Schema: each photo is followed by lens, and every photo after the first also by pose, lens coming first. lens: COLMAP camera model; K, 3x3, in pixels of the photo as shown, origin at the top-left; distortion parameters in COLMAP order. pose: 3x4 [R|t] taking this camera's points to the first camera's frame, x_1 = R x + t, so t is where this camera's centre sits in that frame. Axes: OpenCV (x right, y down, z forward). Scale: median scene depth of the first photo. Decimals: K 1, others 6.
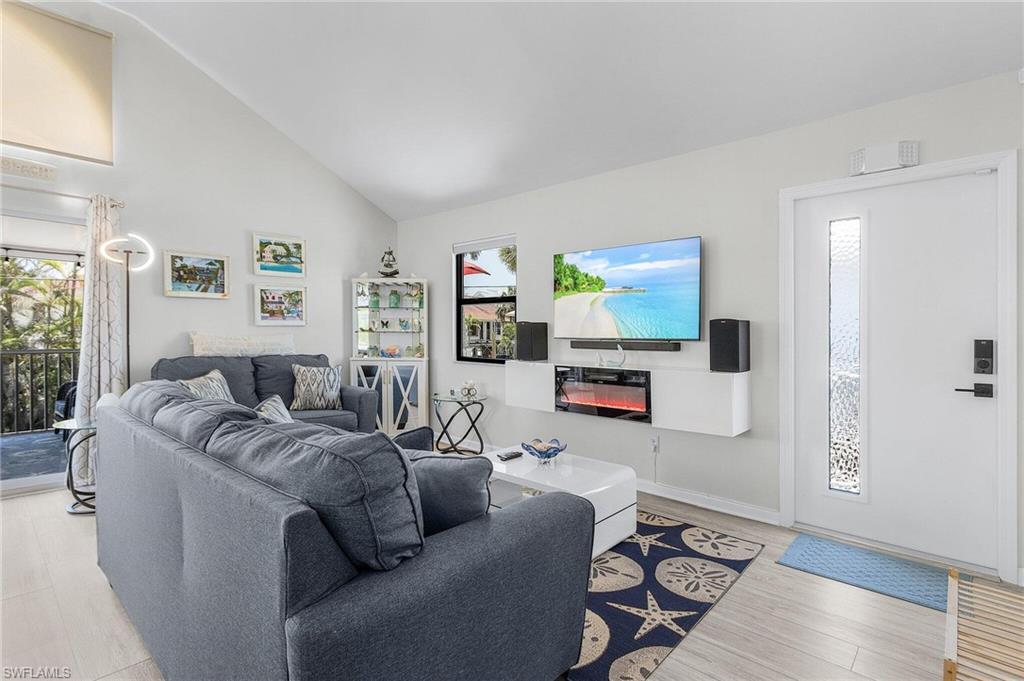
lens RADIAL K [[490.4, 0, 513.7], [0, 490.4, 332.9], [0, 0, 1]] dist [-0.002066, -0.000637]
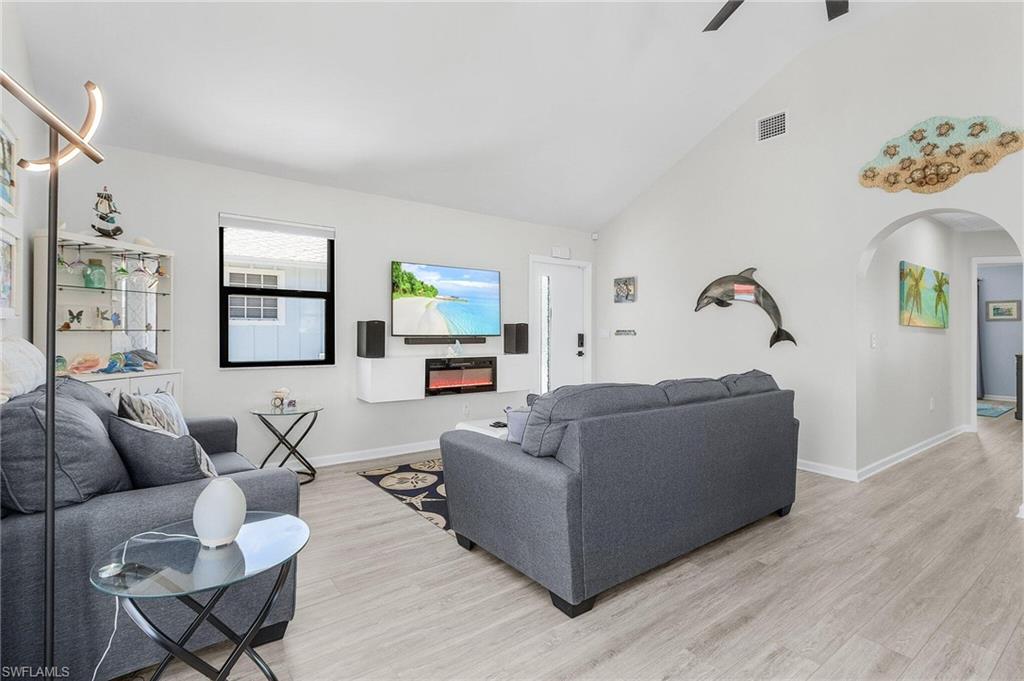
lens RADIAL K [[490.4, 0, 513.7], [0, 490.4, 332.9], [0, 0, 1]] dist [-0.002066, -0.000637]
pose [[0.207561, -0.011143, 0.978159, -0.995275], [-0.006166, 0.999900, 0.012699, -0.011674], [-0.978203, -0.008668, 0.207472, 0.533469]]
